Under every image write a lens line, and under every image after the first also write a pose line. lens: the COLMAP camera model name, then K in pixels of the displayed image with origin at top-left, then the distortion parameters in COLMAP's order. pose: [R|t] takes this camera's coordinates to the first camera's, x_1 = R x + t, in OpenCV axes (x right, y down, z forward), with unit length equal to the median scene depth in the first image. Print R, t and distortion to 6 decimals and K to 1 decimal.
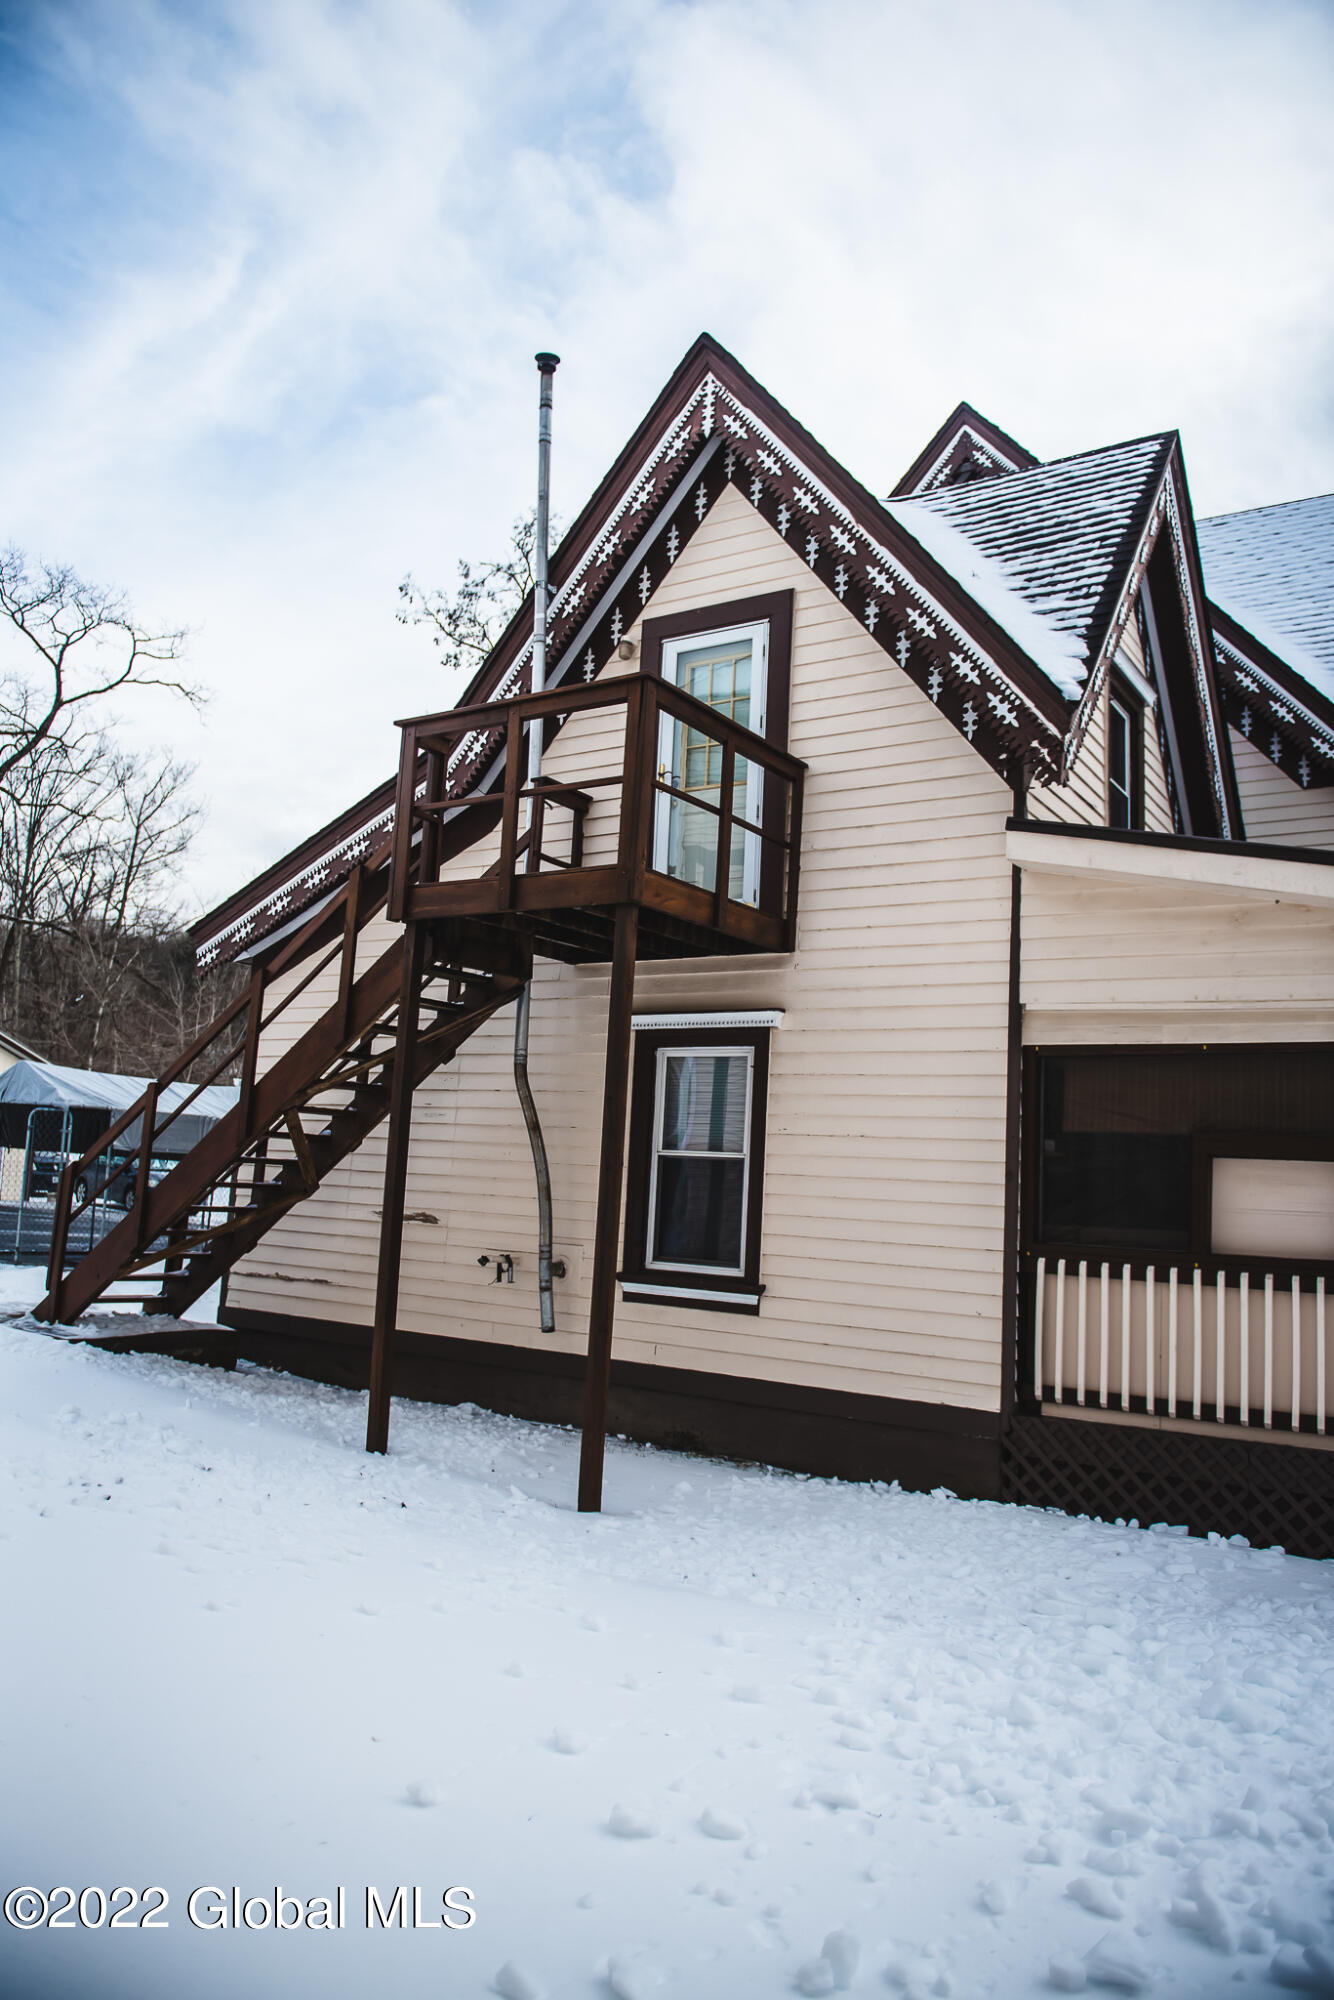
lens RADIAL K [[1366.7, 0, 676.5], [0, 1366.7, 1008.9], [0, 0, 1]] dist [-0.047396, -0.007285]
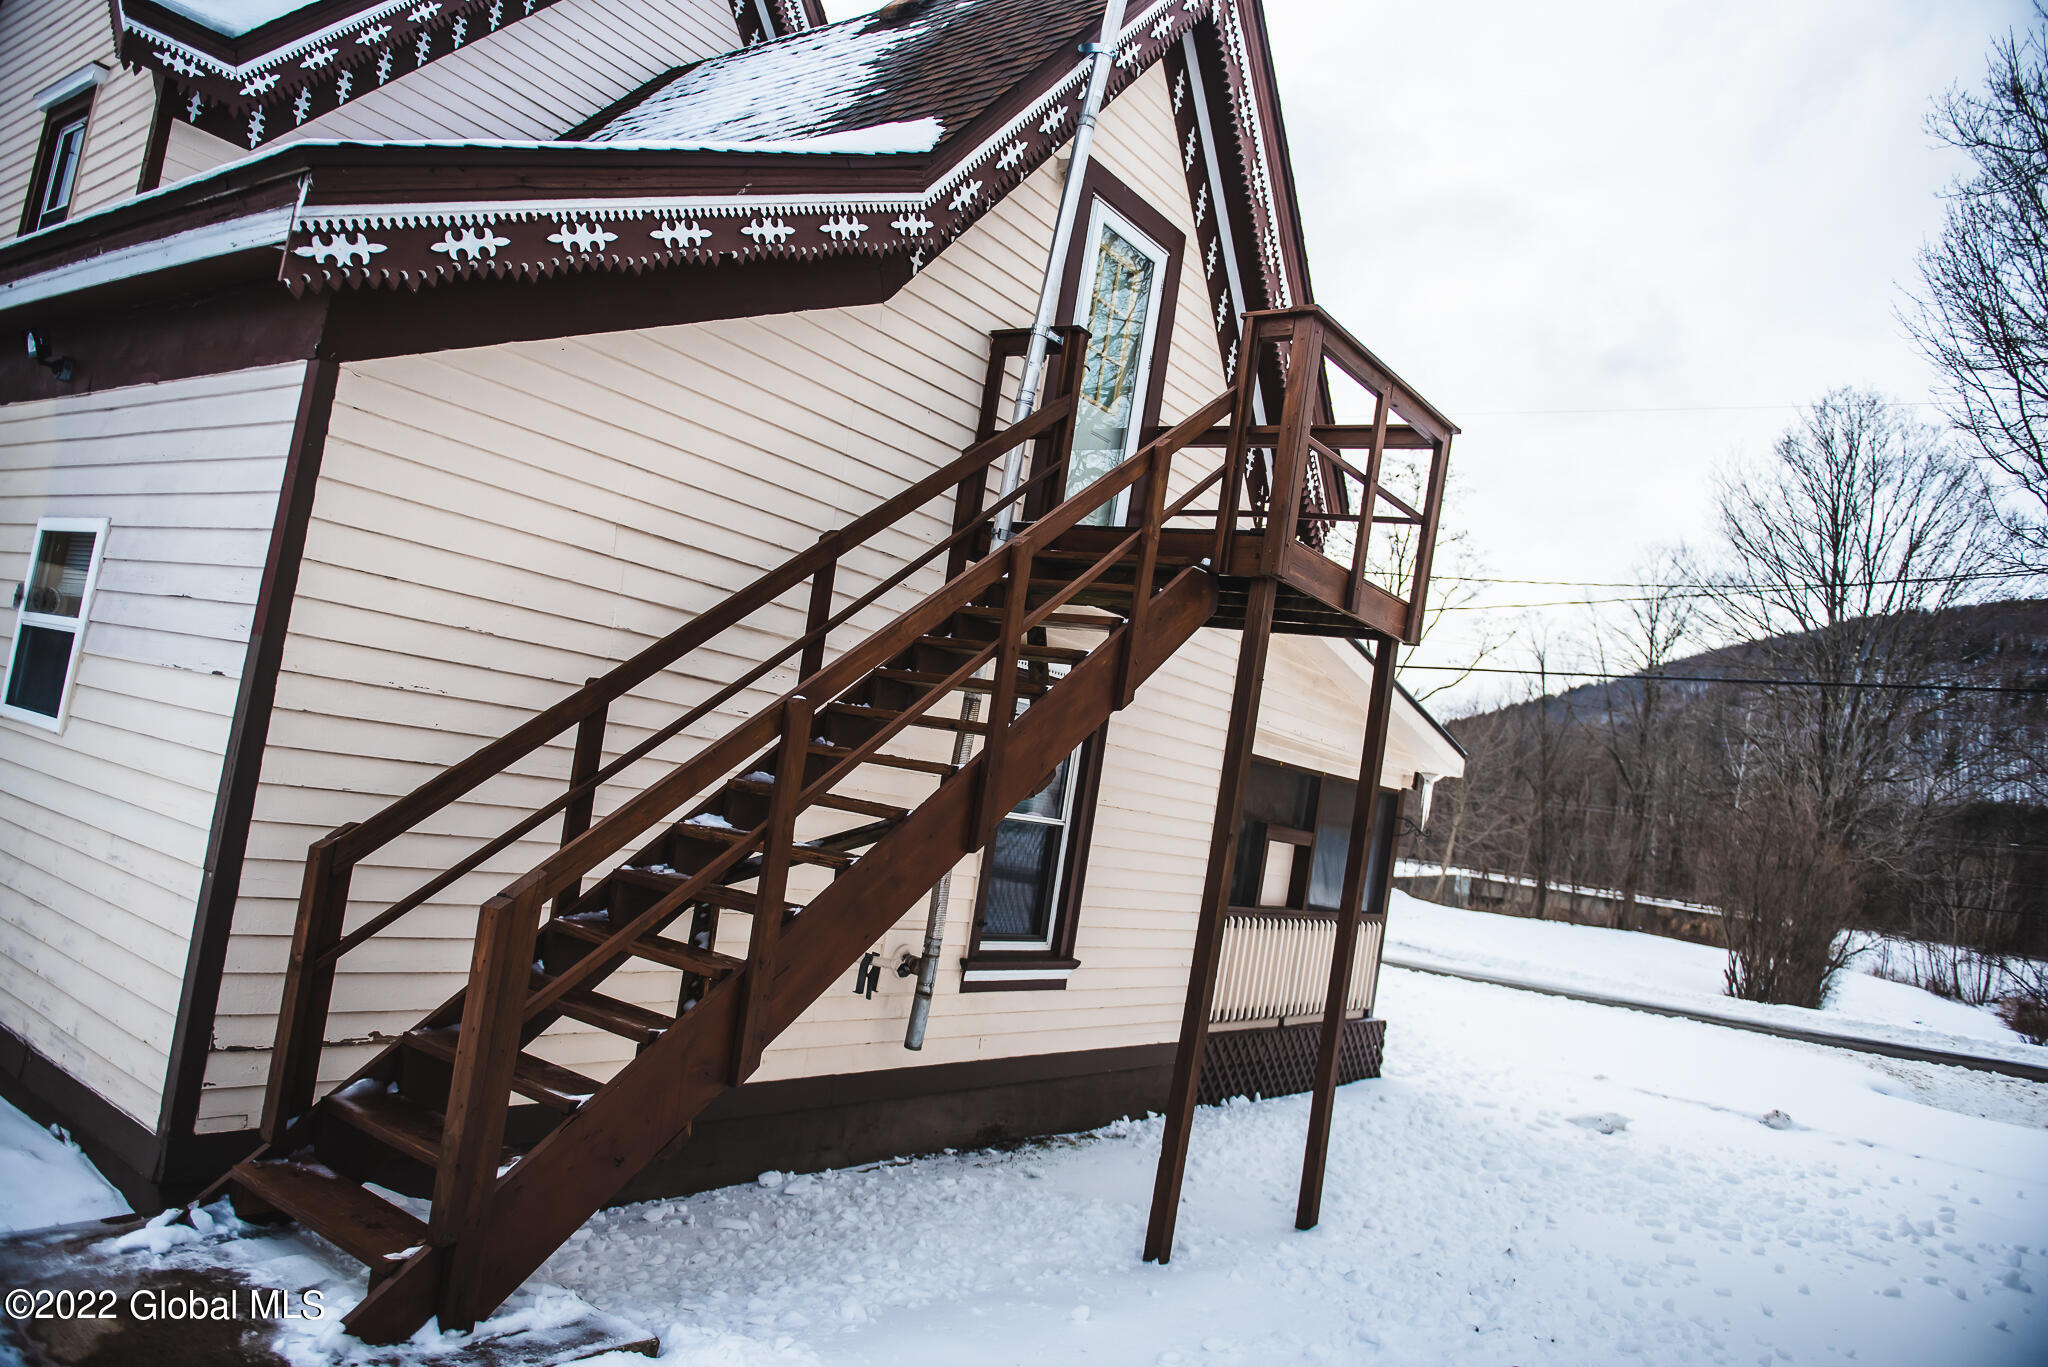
lens RADIAL K [[1399.5, 0, 1025.4], [0, 1399.5, 693.4], [0, 0, 1]] dist [-0.047396, -0.007285]
pose [[0.072894, 0.035139, 0.996720, -0.916727], [-0.276584, 0.960893, -0.013648, 0.043196], [-0.958221, -0.274682, 0.079763, 0.982726]]
